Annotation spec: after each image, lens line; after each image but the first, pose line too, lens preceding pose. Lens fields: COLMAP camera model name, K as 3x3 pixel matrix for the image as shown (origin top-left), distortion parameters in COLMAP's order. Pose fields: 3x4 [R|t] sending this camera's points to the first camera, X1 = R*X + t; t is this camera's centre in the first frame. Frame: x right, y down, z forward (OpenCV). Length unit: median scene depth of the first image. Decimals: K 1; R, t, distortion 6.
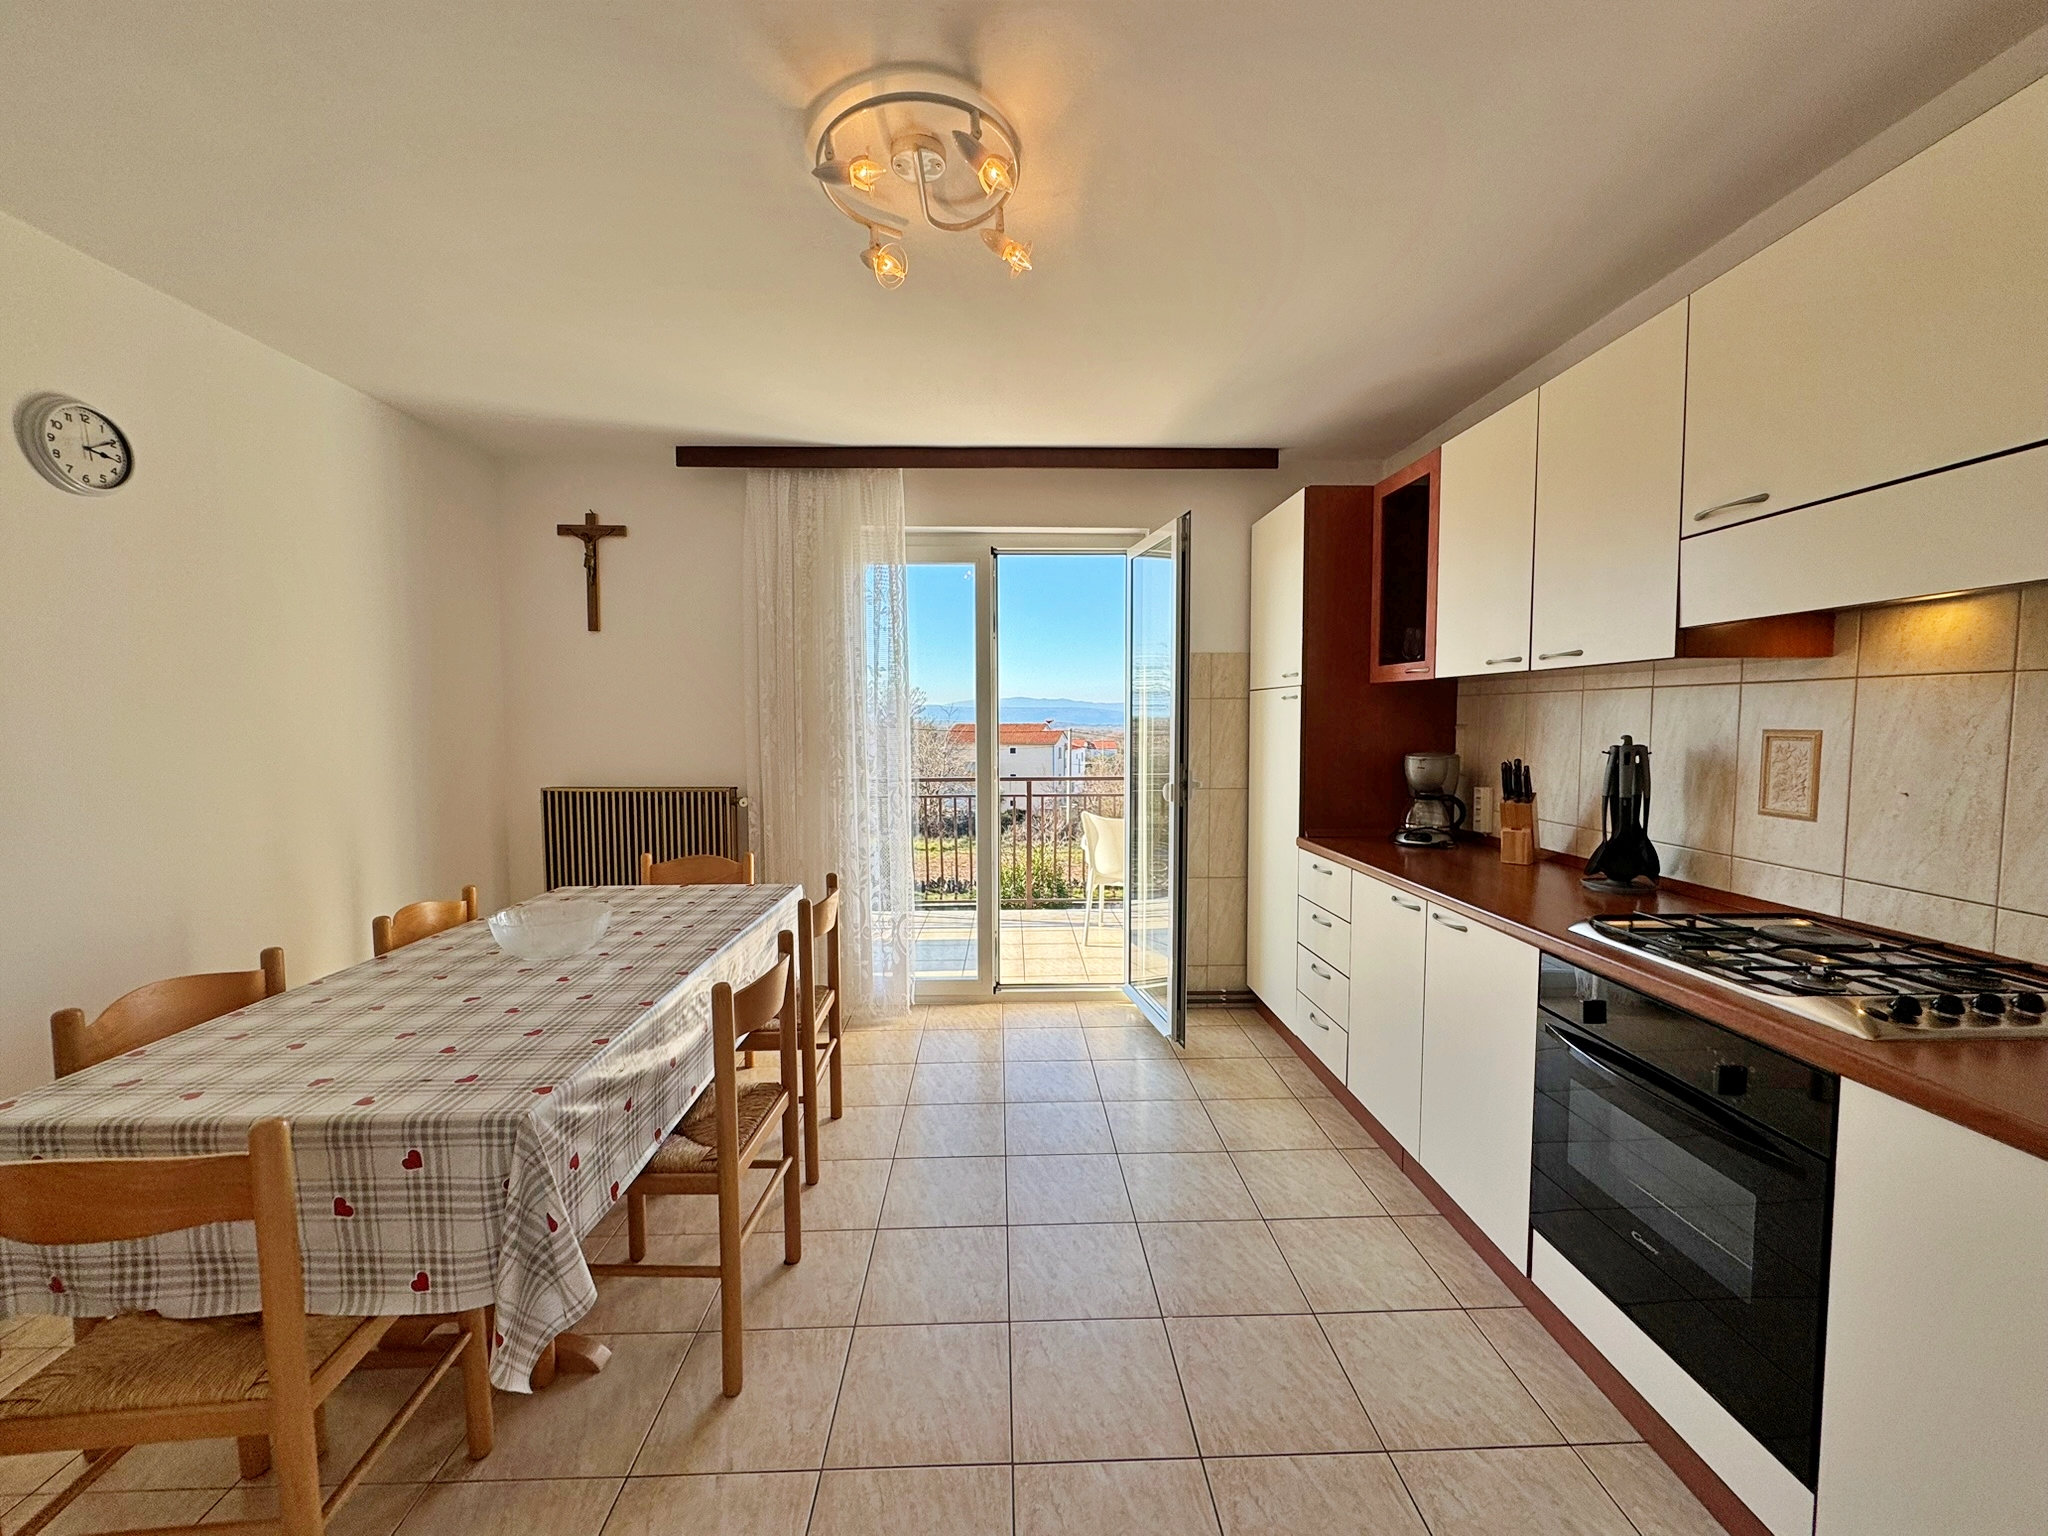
lens RADIAL K [[808.5, 0, 1018.5], [0, 808.5, 769.0], [0, 0, 1]] dist [-0.001063, -0.000357]
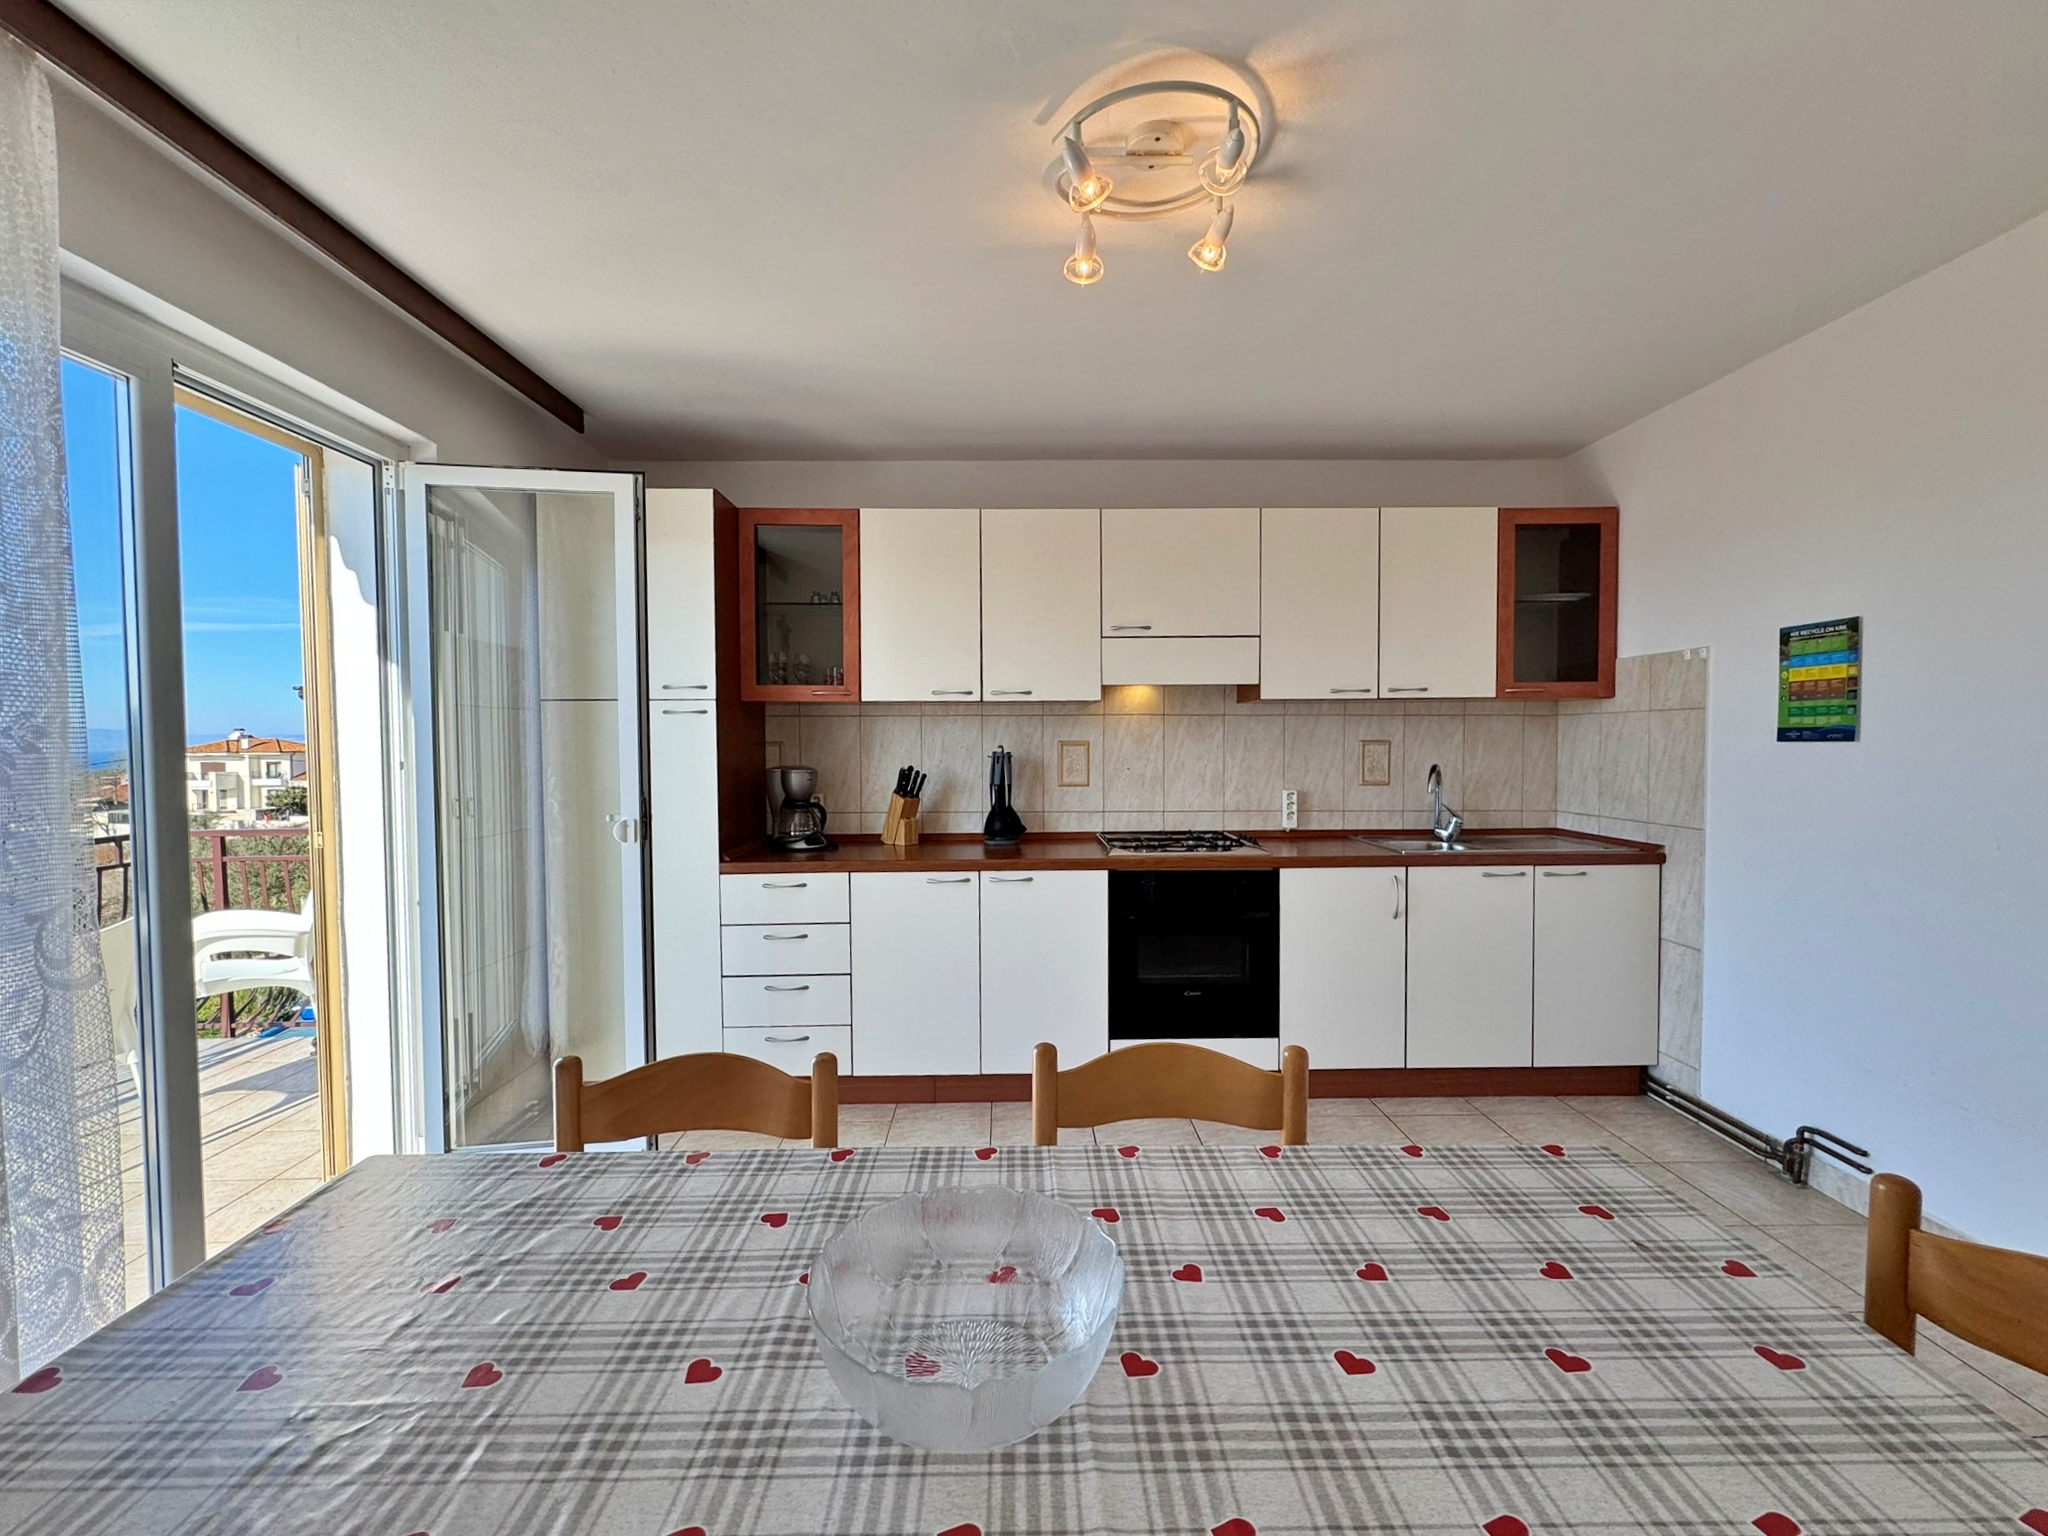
lens RADIAL K [[844.6, 0, 1018.5], [0, 844.6, 768.3], [0, 0, 1]] dist [-0.001027, -0.000305]
pose [[0.018697, -0.029422, 0.999392, -1.000216], [0.068012, 0.997289, 0.028088, -0.045028], [-0.997509, 0.067446, 0.020648, 1.029462]]
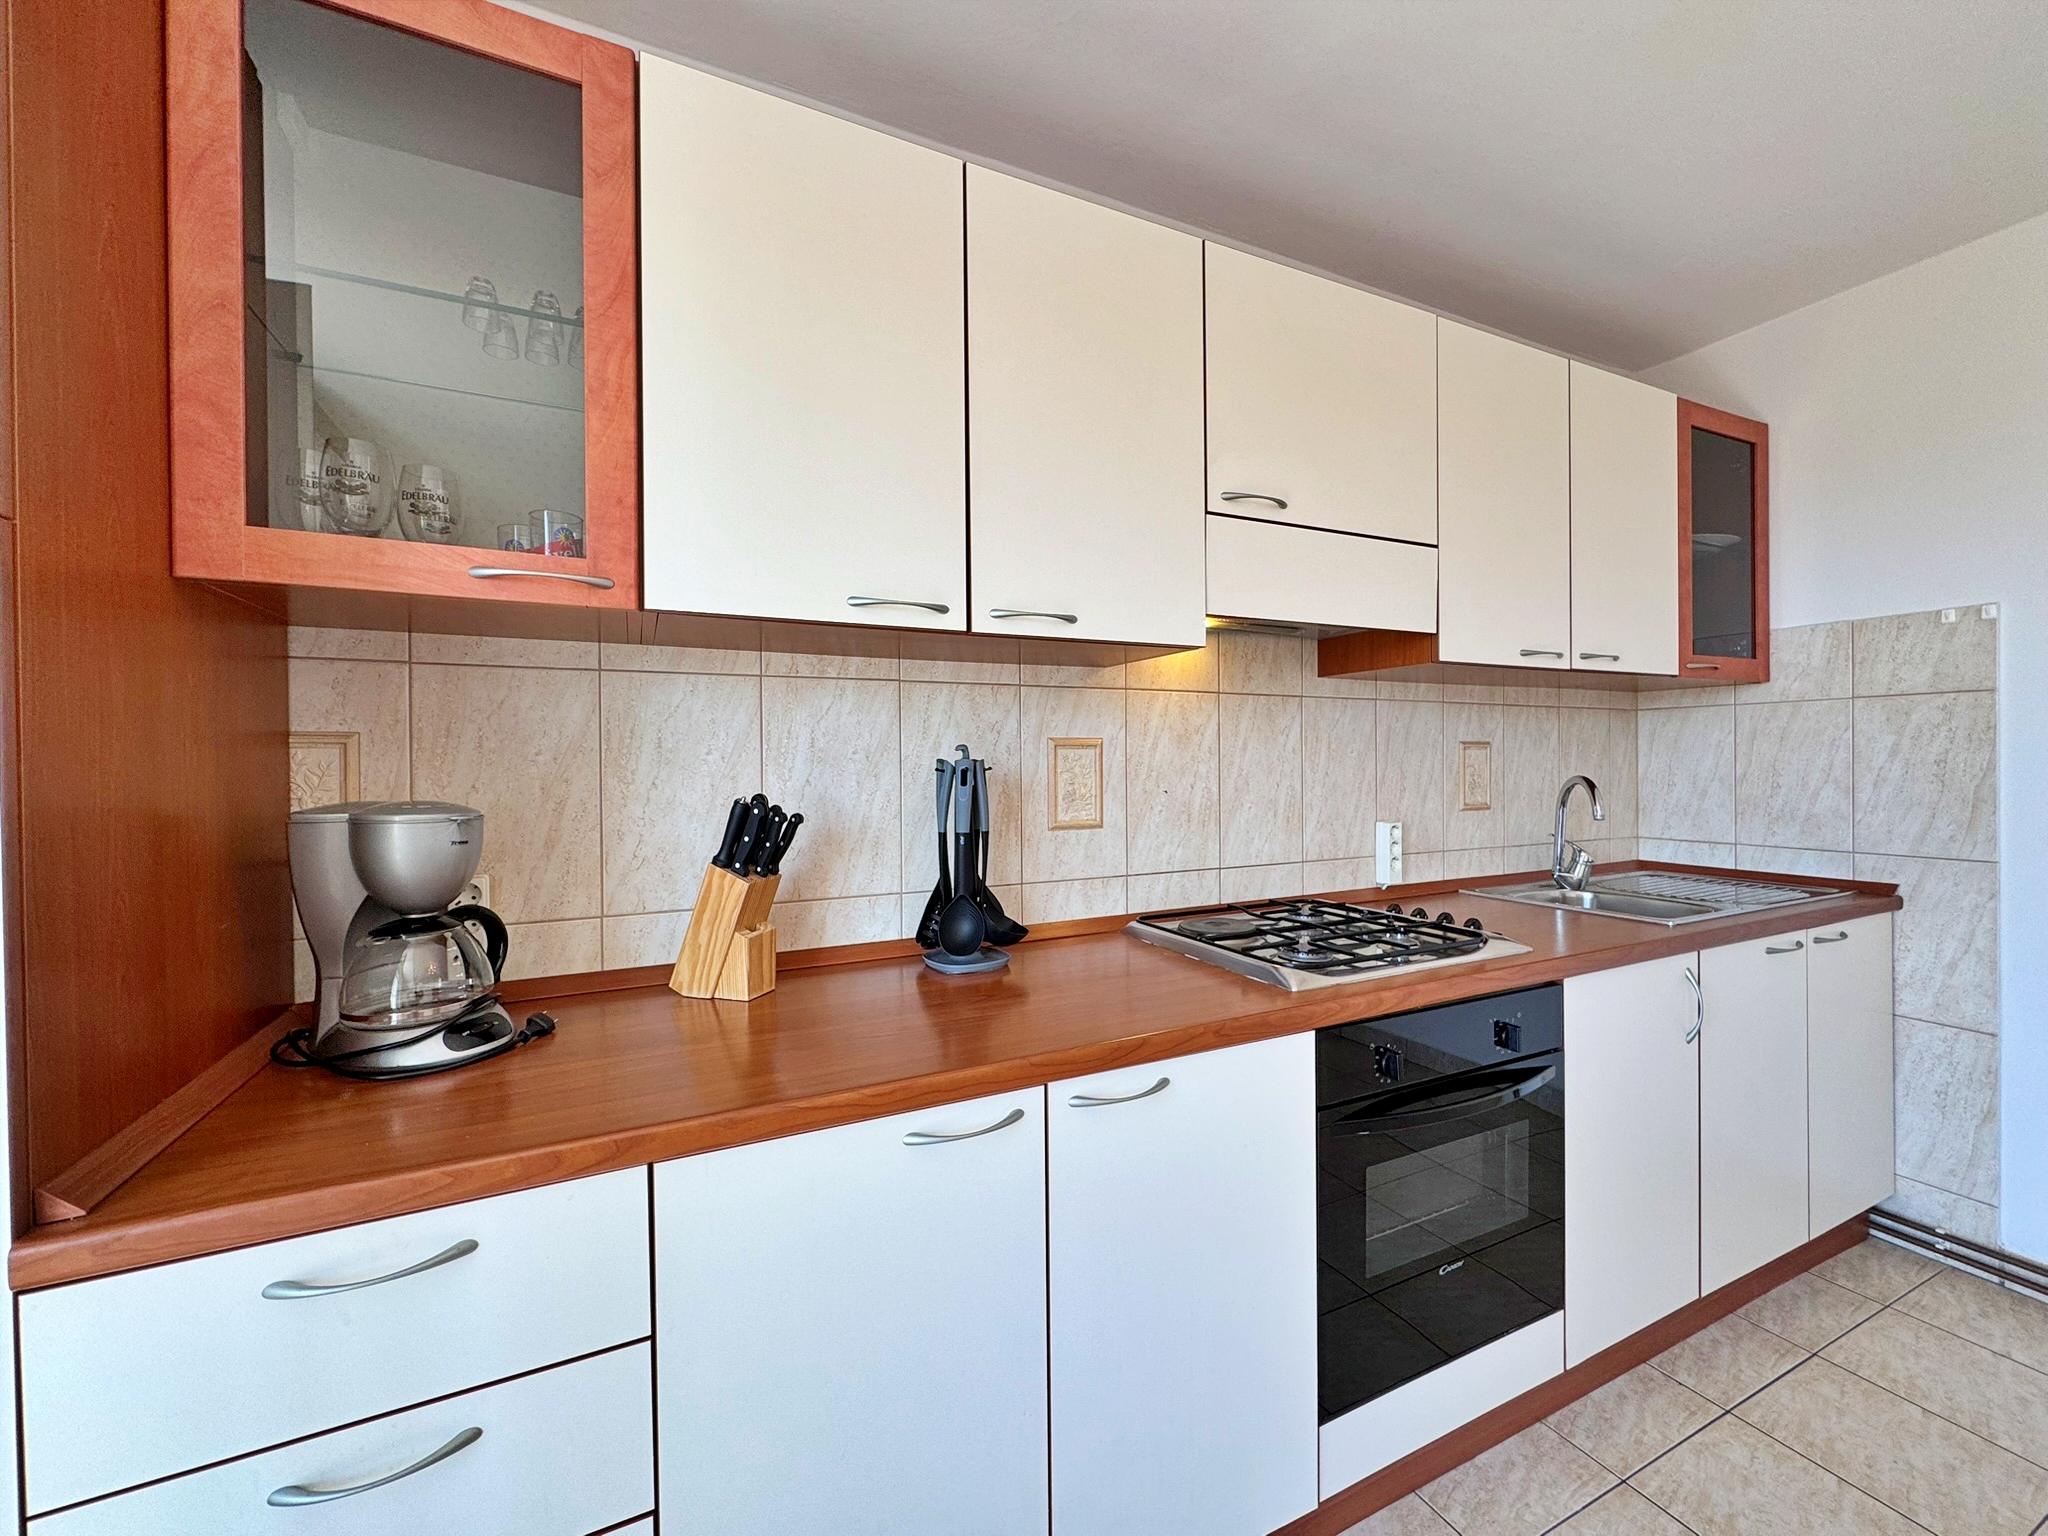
lens RADIAL K [[814.7, 0, 1019.8], [0, 814.7, 770.6], [0, 0, 1]] dist [0.000033, 0.000047]
pose [[-0.401177, 0.000342, 0.916001, 0.082451], [0.069535, 0.997126, 0.030082, -0.040802], [-0.913358, 0.075763, -0.400047, 1.369510]]
